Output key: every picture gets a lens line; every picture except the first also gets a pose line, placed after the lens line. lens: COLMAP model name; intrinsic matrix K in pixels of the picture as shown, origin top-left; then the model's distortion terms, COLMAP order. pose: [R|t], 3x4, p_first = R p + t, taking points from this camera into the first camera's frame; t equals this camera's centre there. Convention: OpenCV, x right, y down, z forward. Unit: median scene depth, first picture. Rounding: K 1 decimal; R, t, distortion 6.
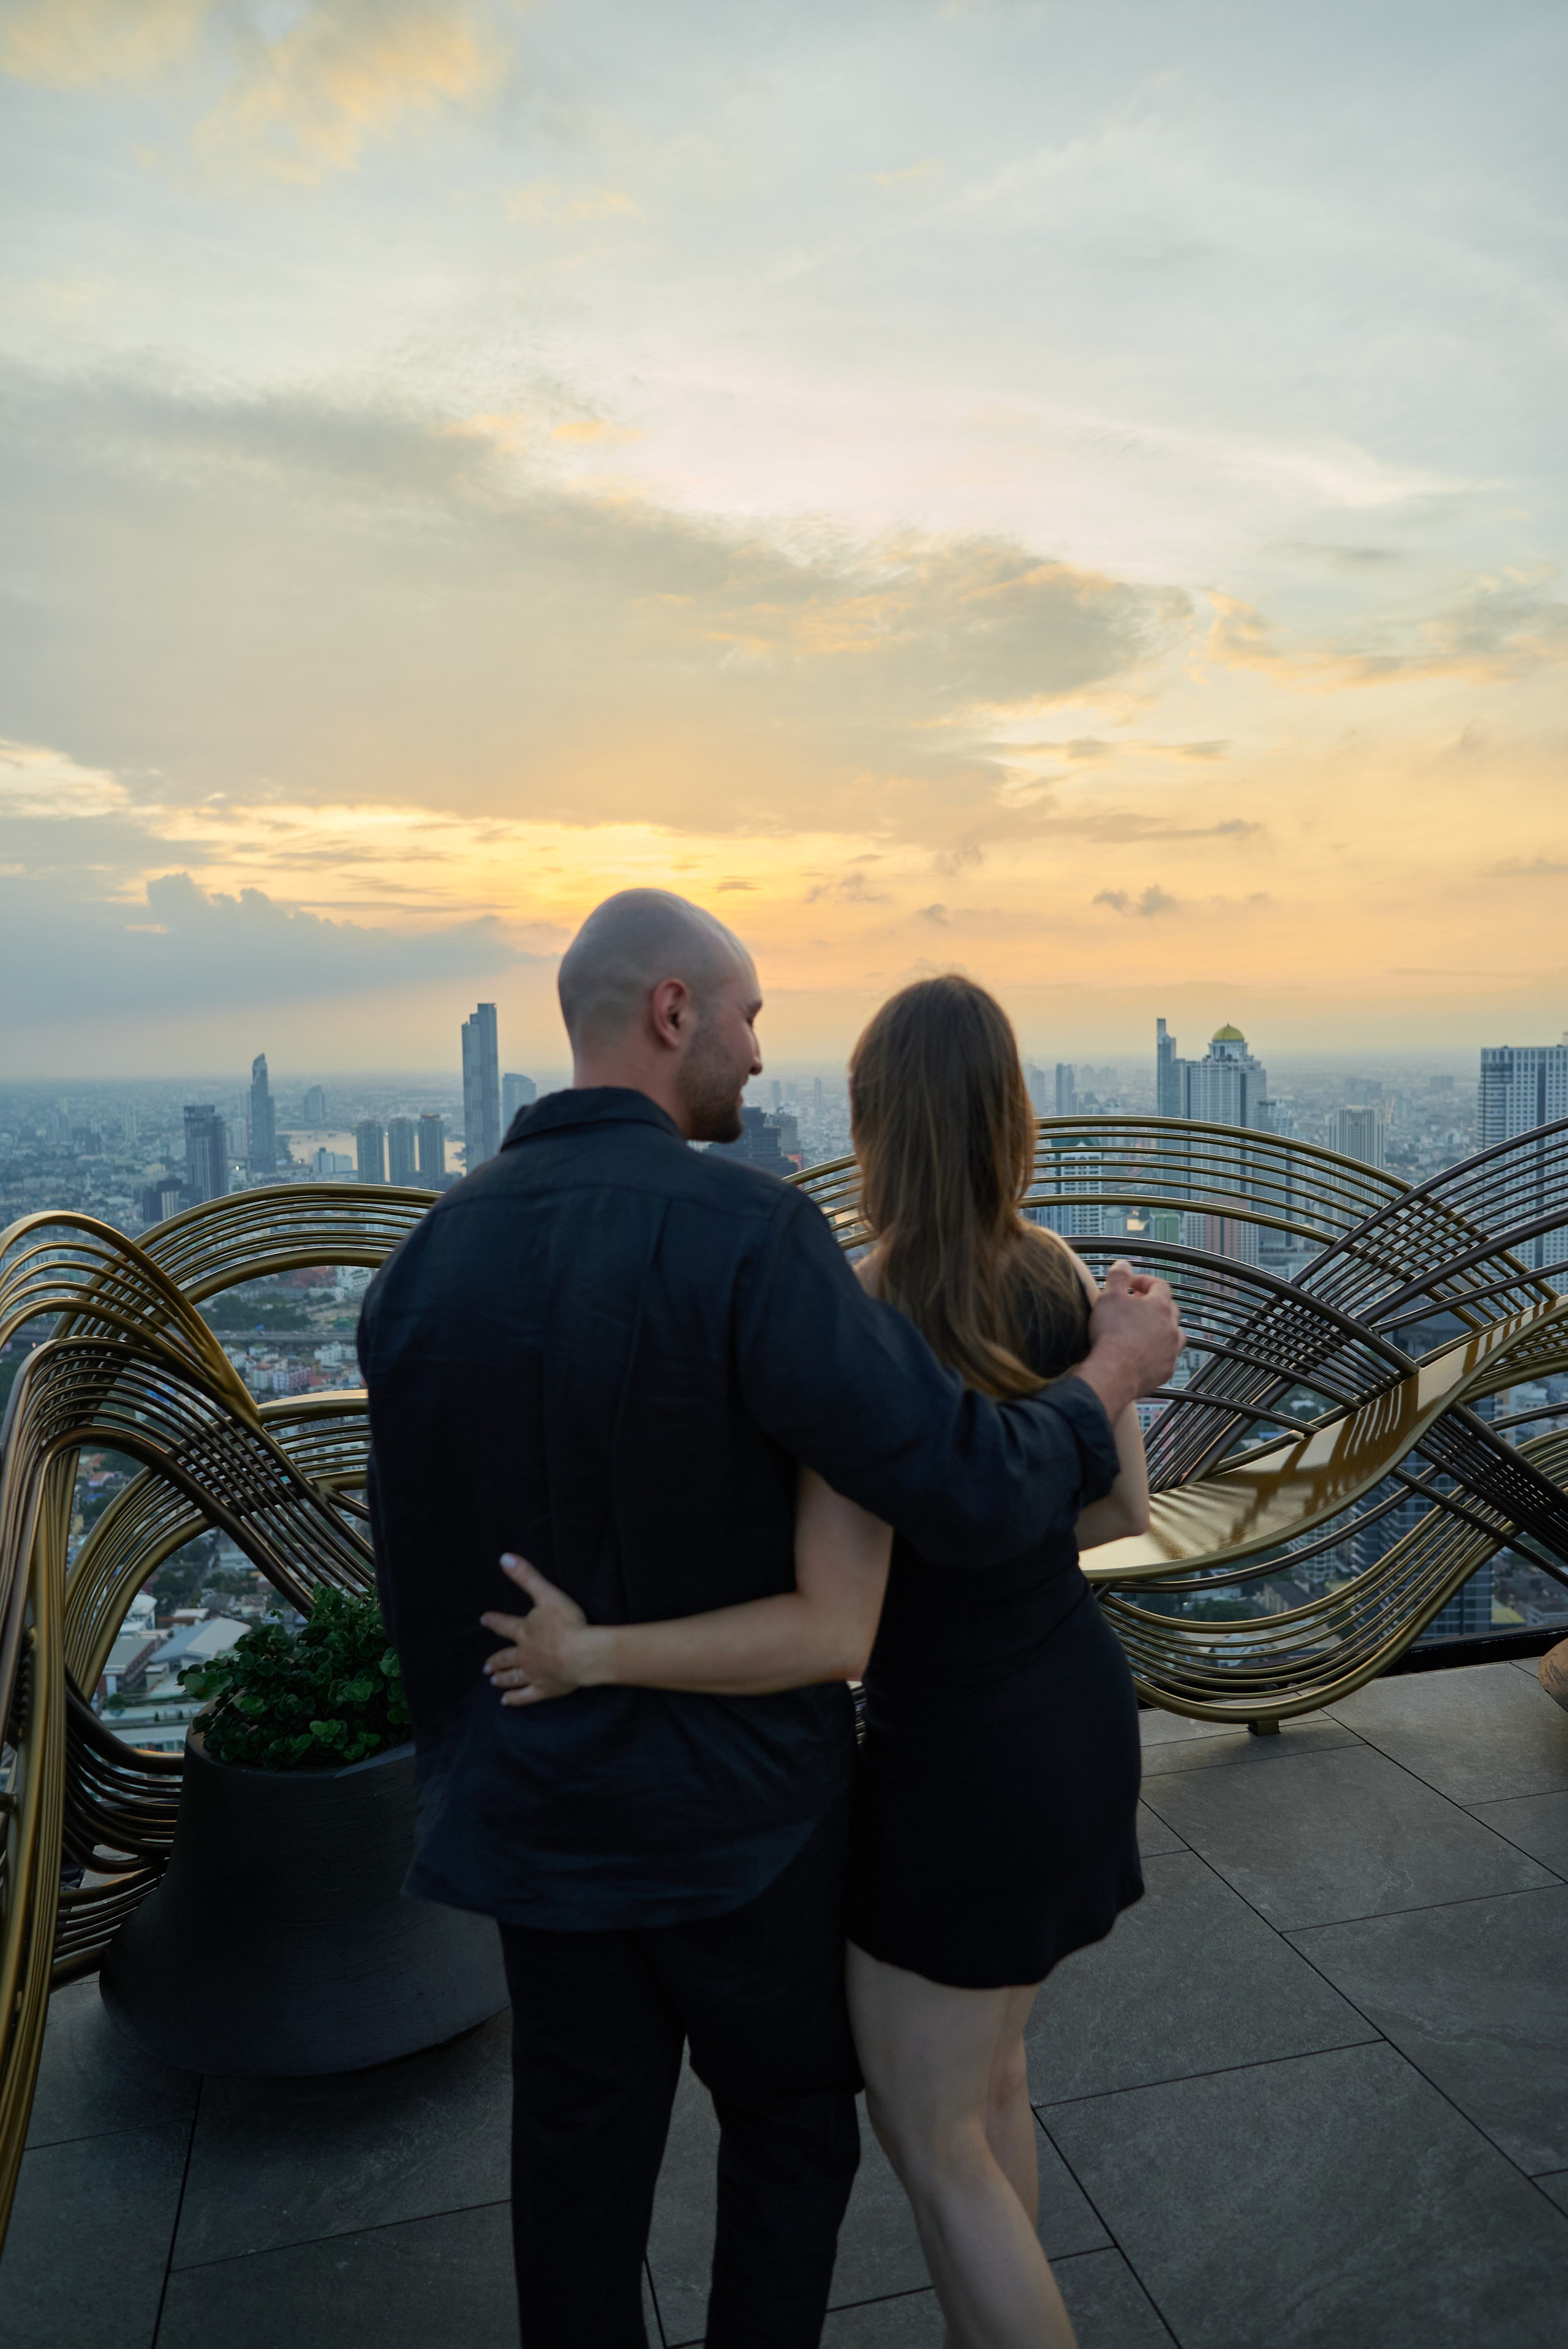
lens RADIAL K [[1586.2, 0, 784.0], [0, 1586.2, 1174.5], [0, 0, 1]] dist [-0.043379, 0.077469]
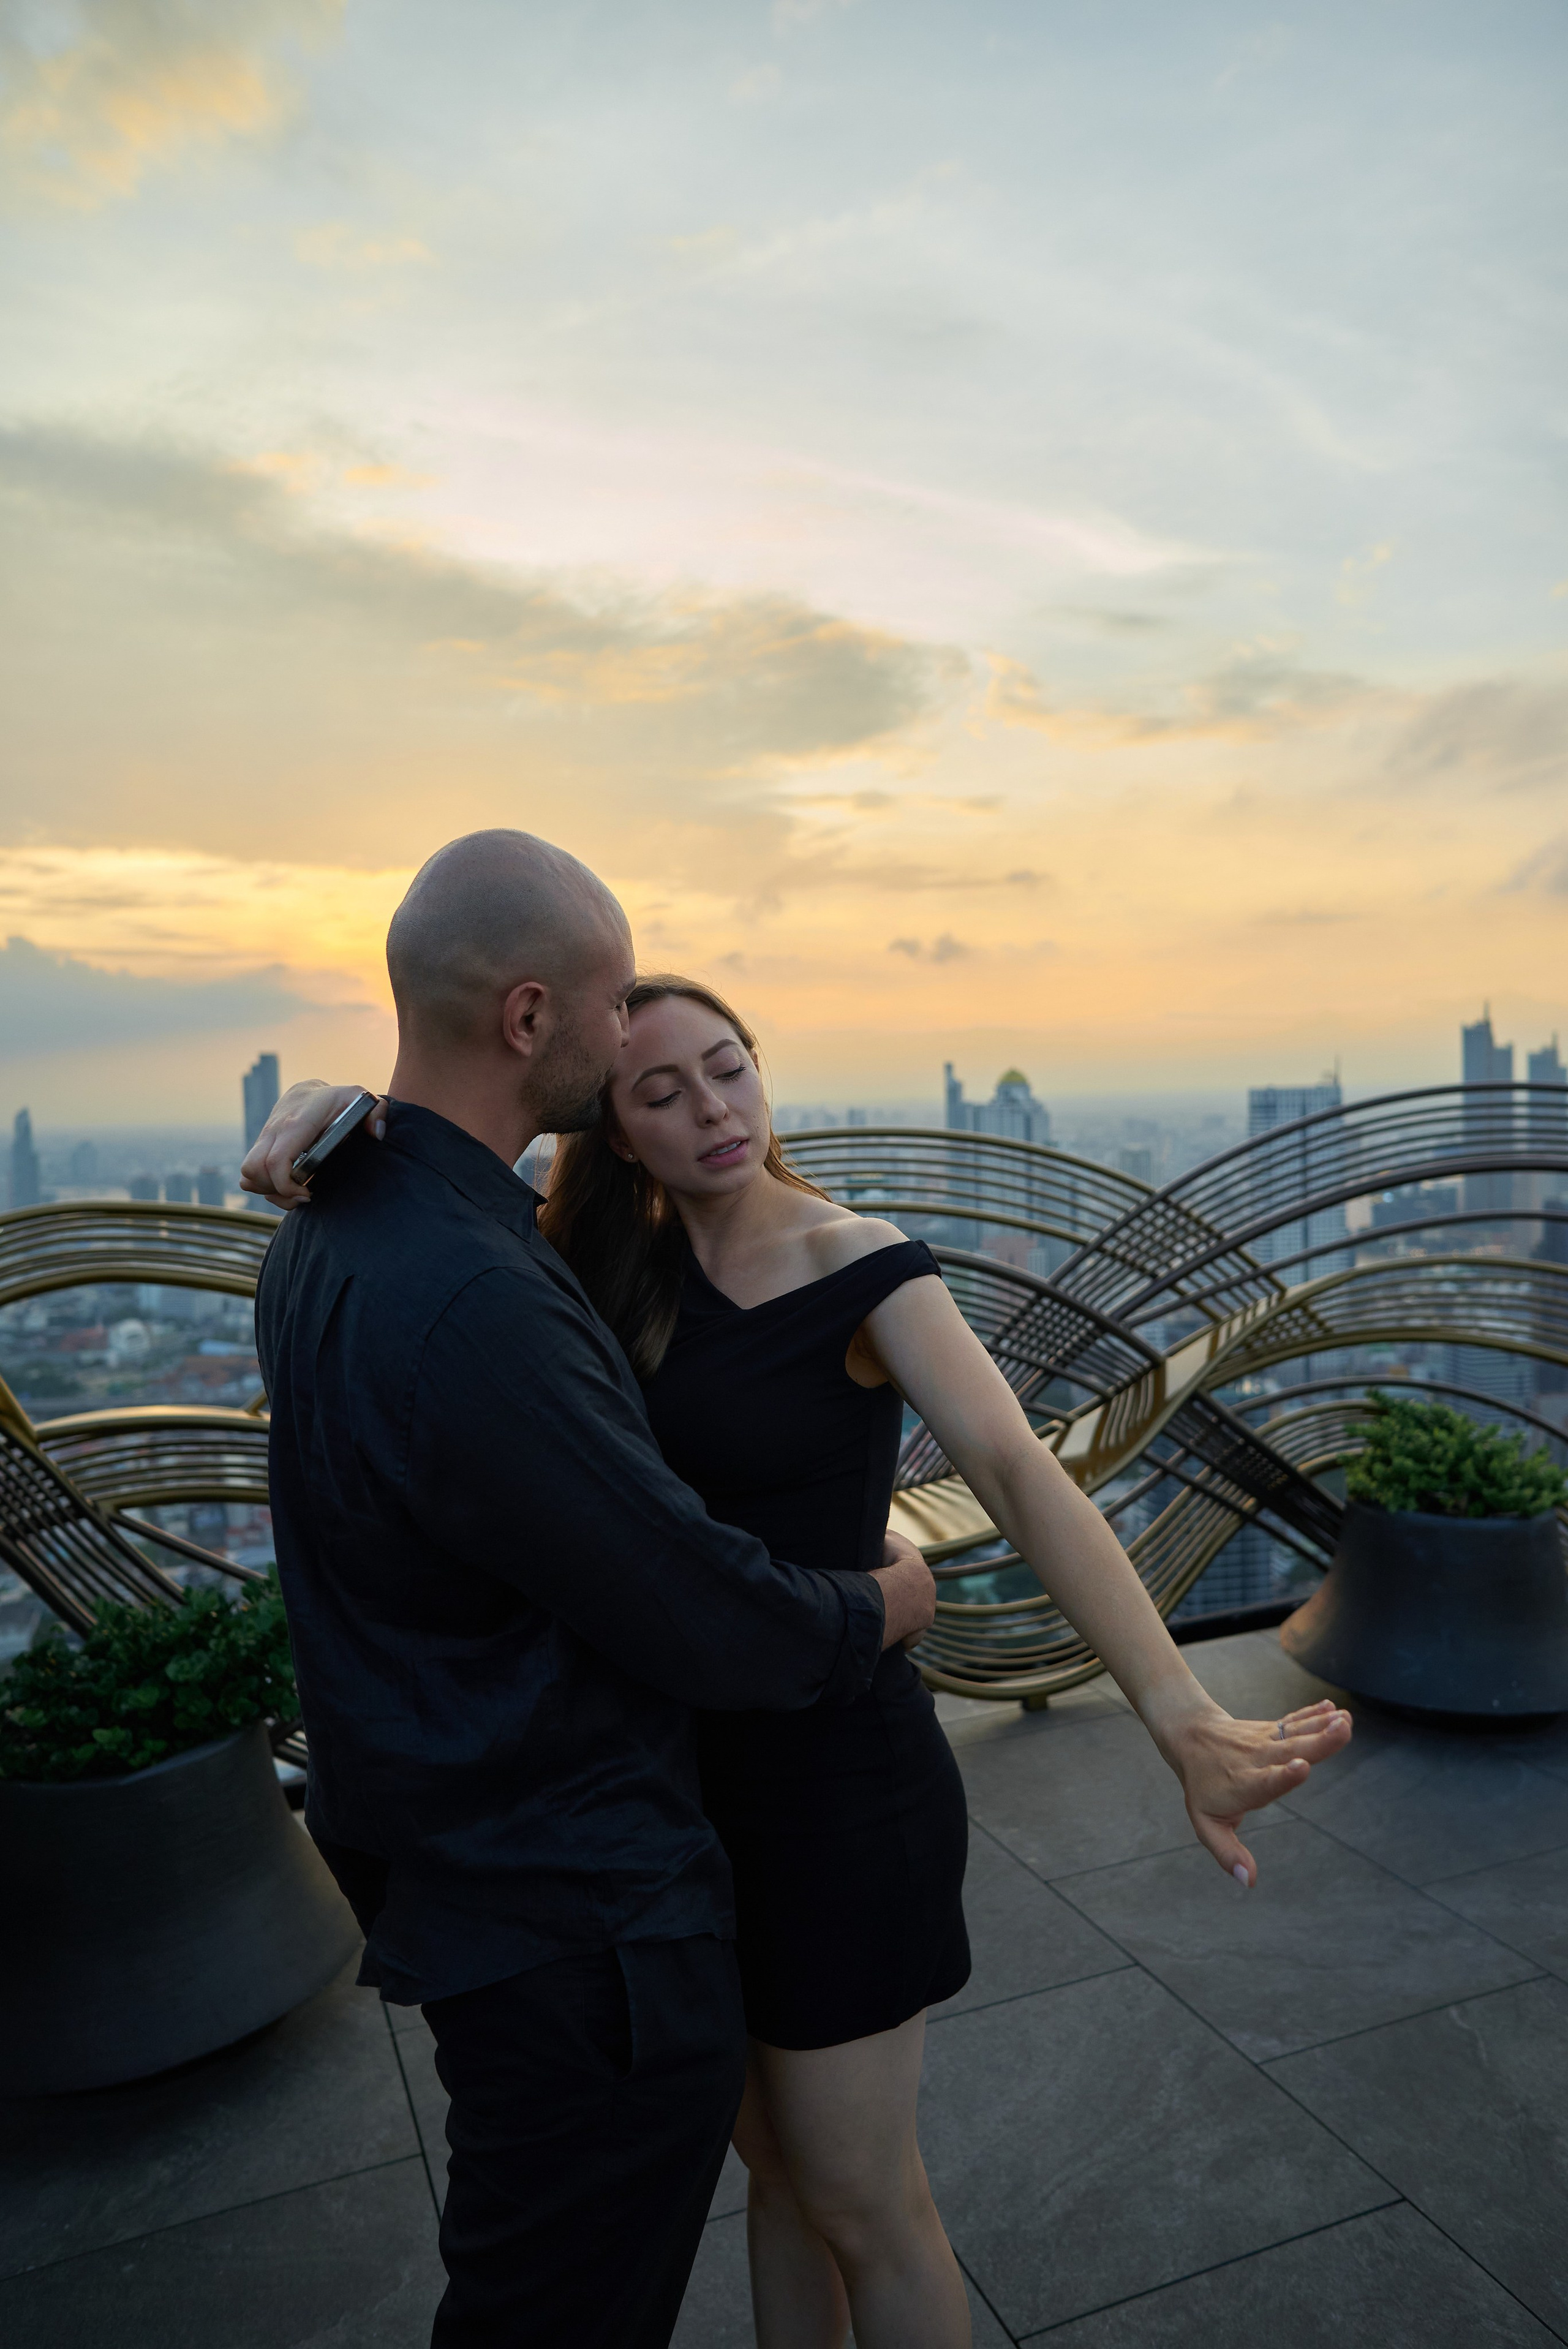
lens RADIAL K [[1583.6, 0, 784.0], [0, 1583.6, 1174.5], [0, 0, 1]] dist [-0.006202, 0.031040]
pose [[0.991733, -0.015548, 0.127371, 0.007554], [0.019394, 0.999391, -0.029010, 0.023323], [-0.126843, 0.031241, 0.991431, -0.043271]]
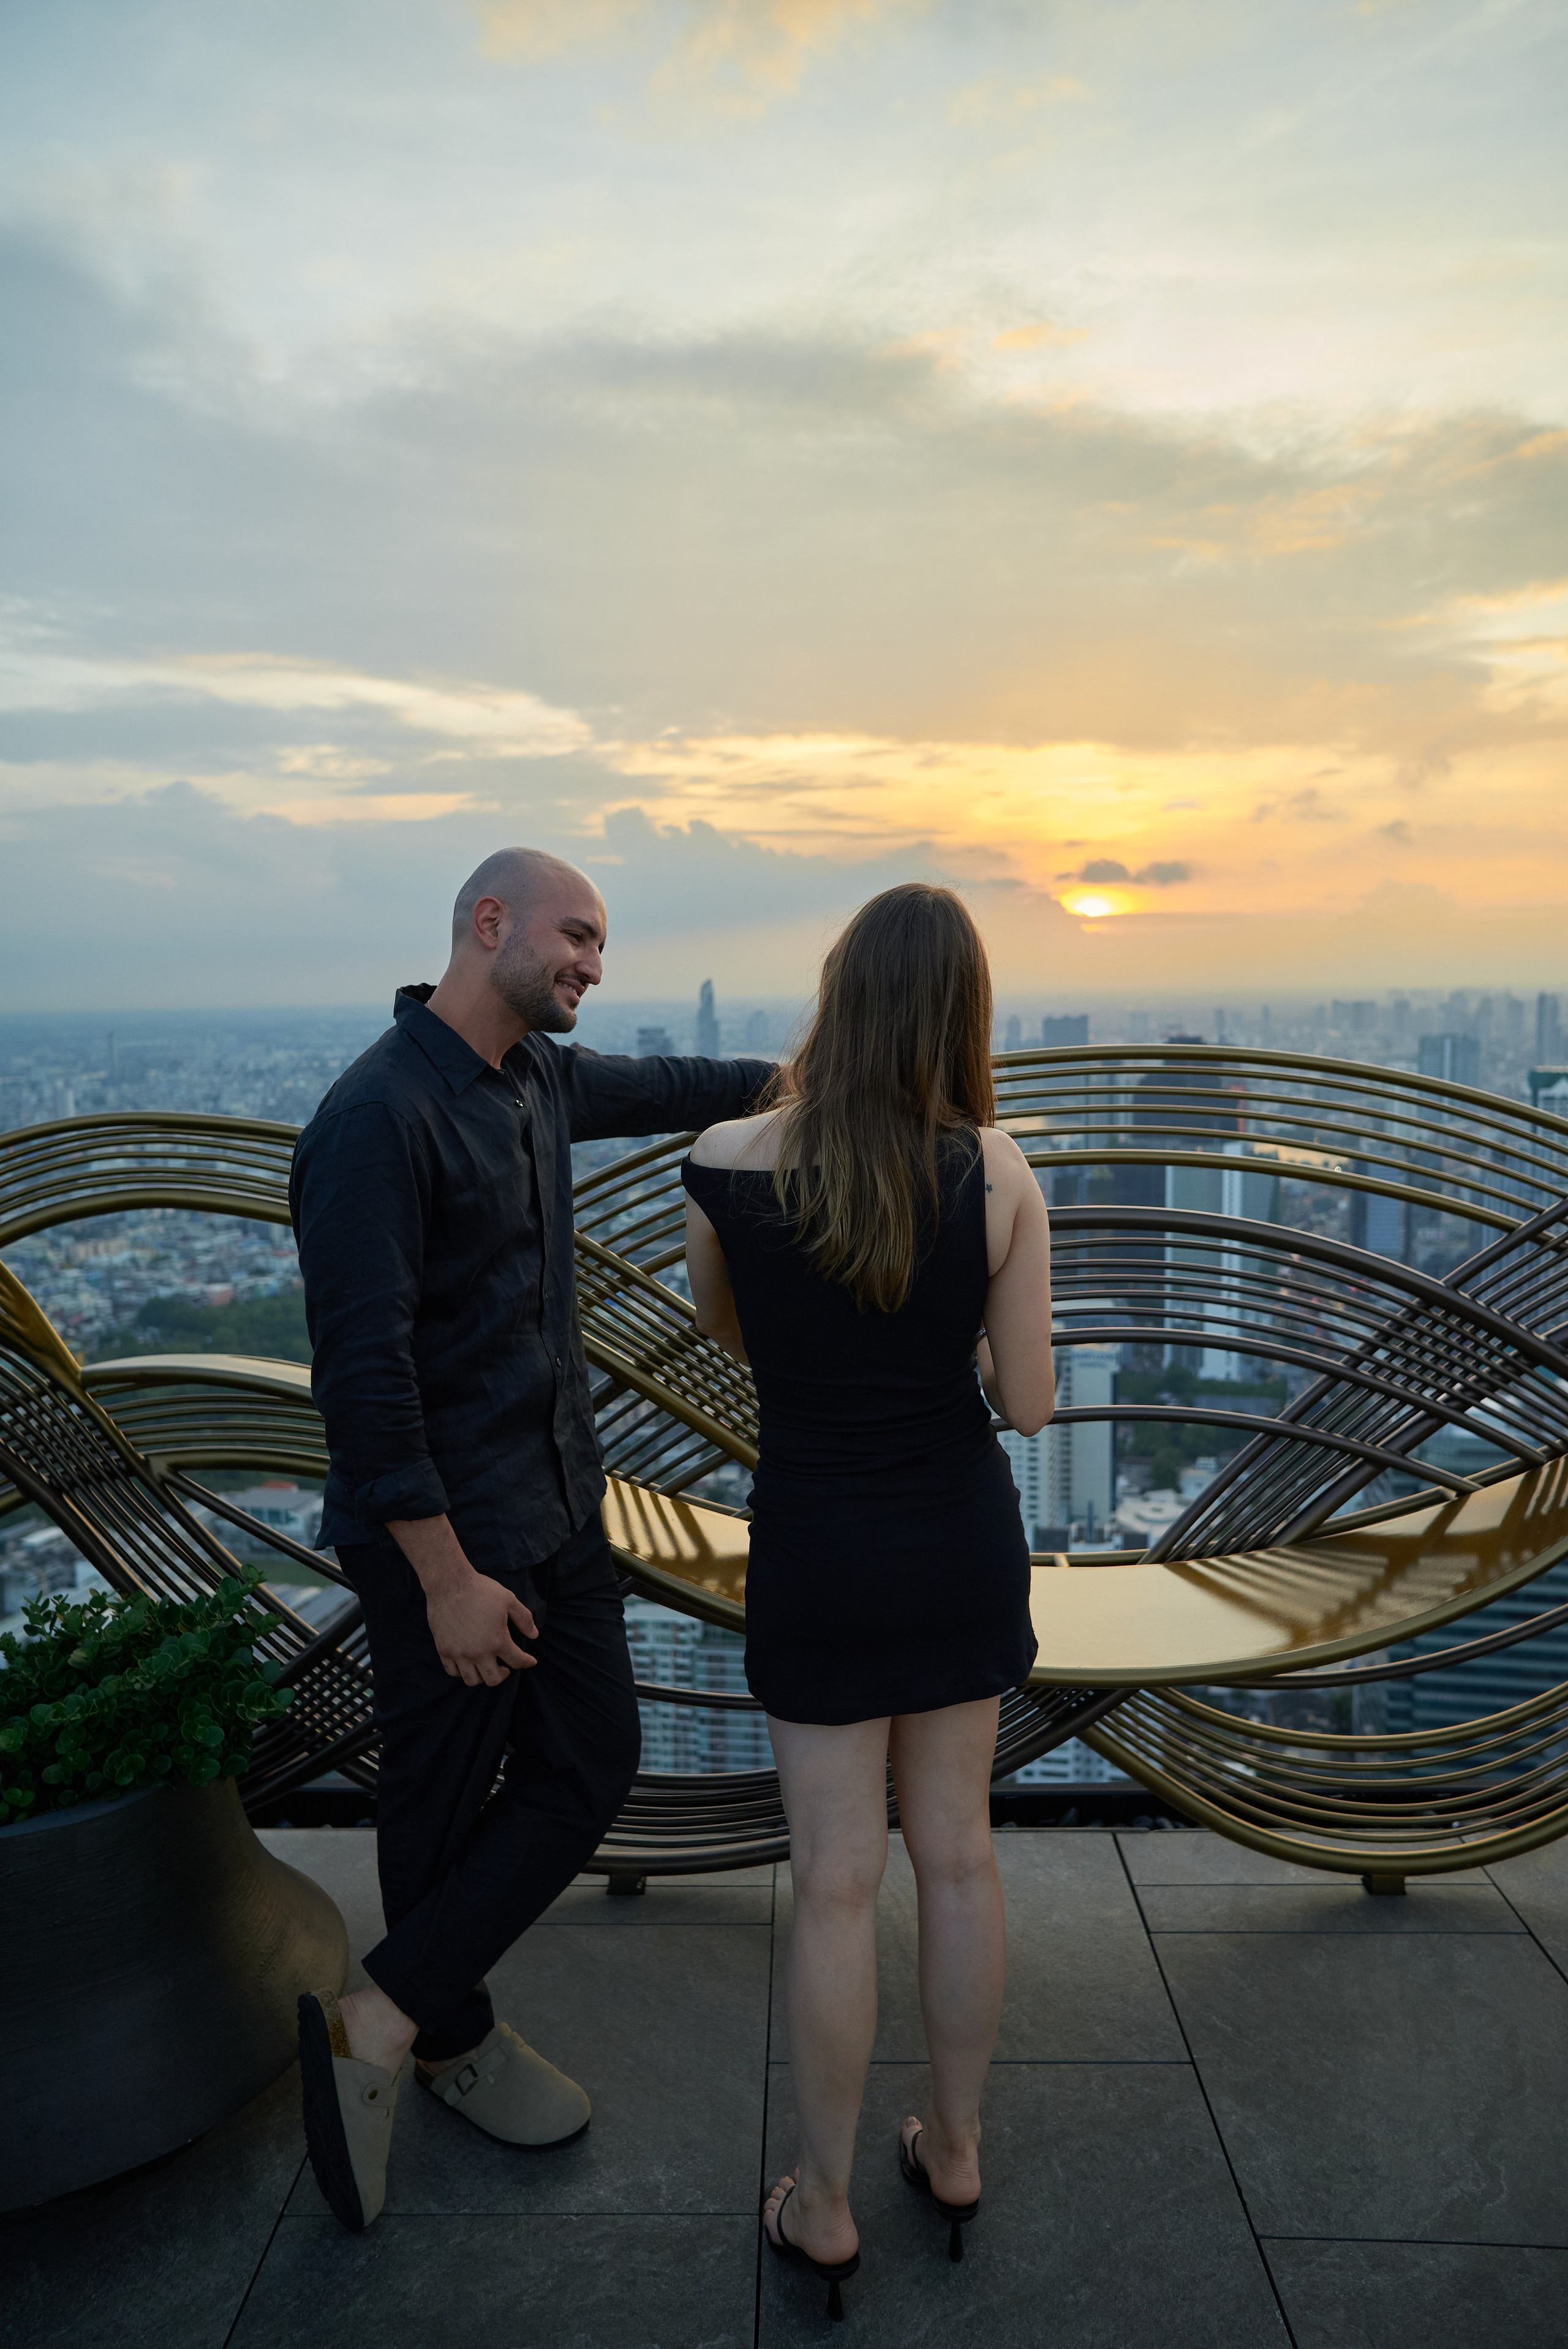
lens RADIAL K [[1586.2, 0, 784.0], [0, 1586.2, 1174.5], [0, 0, 1]] dist [-0.043379, 0.077469]
pose [[0.963111, 0.035200, -0.266791, 0.221083], [-0.022852, 0.998525, 0.049247, -0.009530], [0.268131, -0.041334, 0.962495, 0.230041]]
